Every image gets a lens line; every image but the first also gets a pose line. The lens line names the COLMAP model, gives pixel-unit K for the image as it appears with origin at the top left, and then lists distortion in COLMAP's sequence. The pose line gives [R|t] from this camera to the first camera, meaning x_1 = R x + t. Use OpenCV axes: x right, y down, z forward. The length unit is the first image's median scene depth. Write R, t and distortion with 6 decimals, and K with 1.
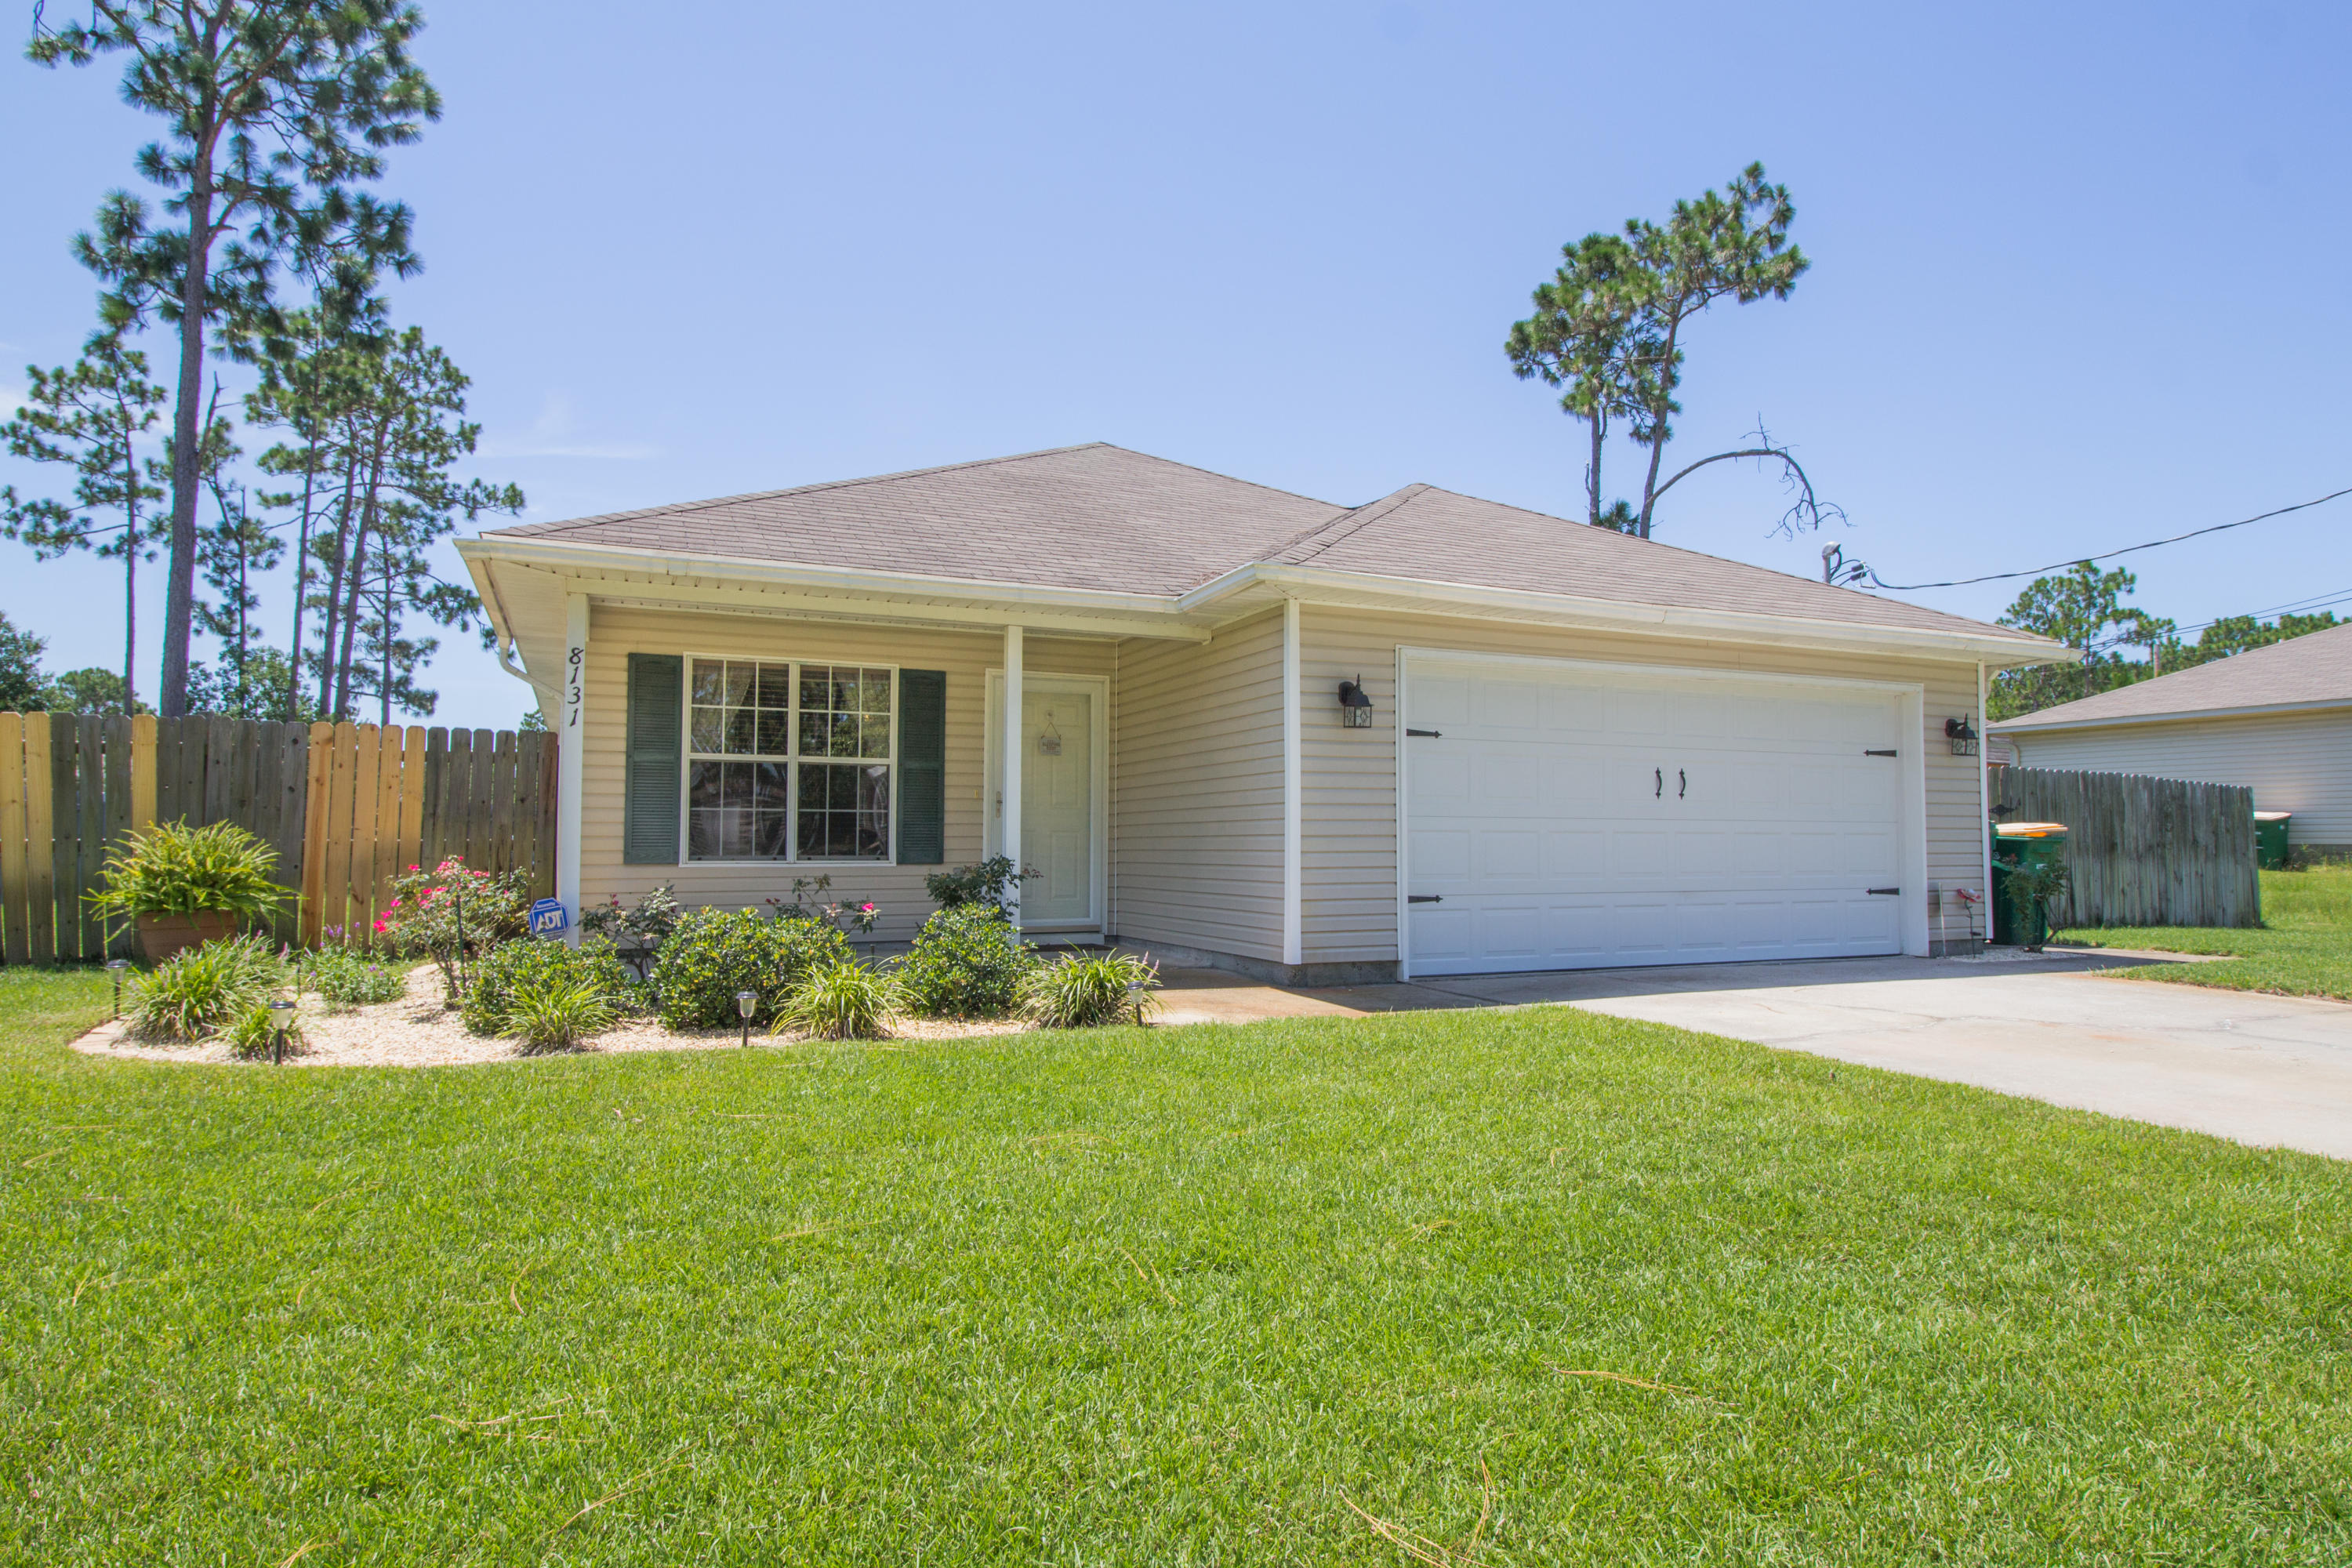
lens RADIAL K [[1291.3, 0, 1176.0], [0, 1291.3, 784.0], [0, 0, 1]] dist [0.006288, -0.007803]
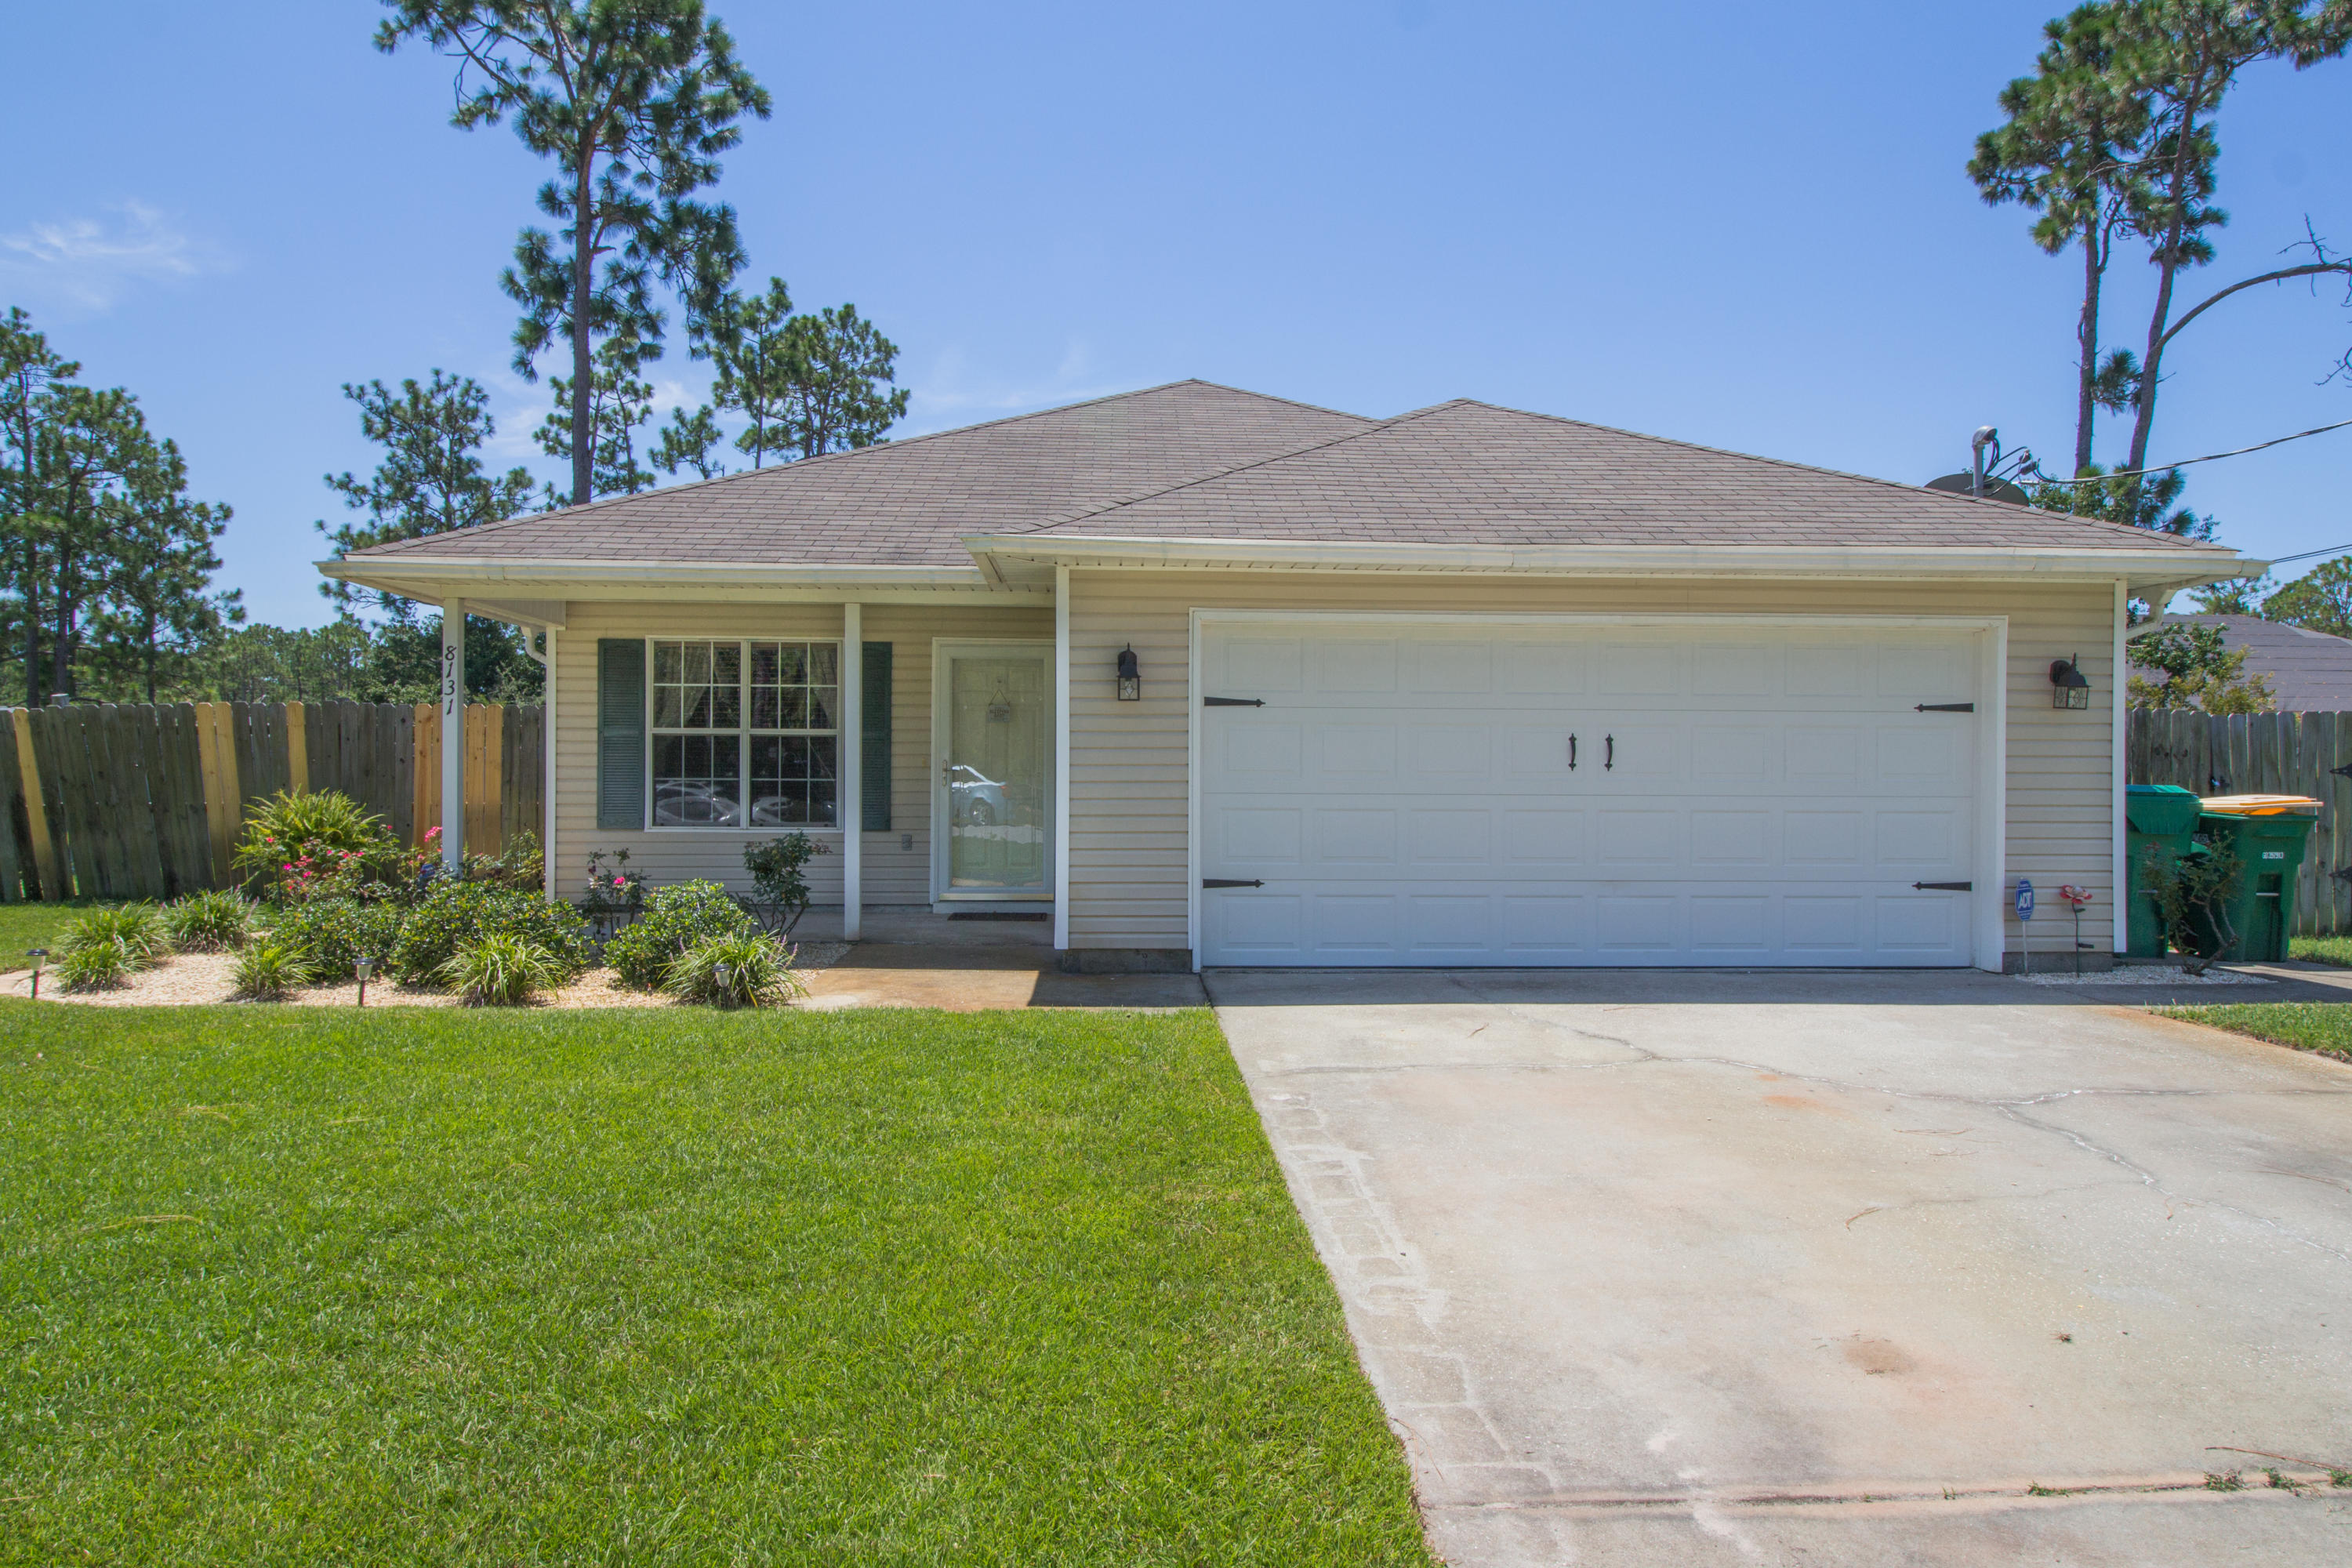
lens RADIAL K [[1367.4, 0, 1176.0], [0, 1367.4, 784.0], [0, 0, 1]] dist [0.037913, -0.041403]
pose [[0.932982, 0.004495, -0.359895, 0.175798], [0.013096, 0.998836, 0.046426, -0.009563], [0.359684, -0.048028, 0.931837, 0.028181]]
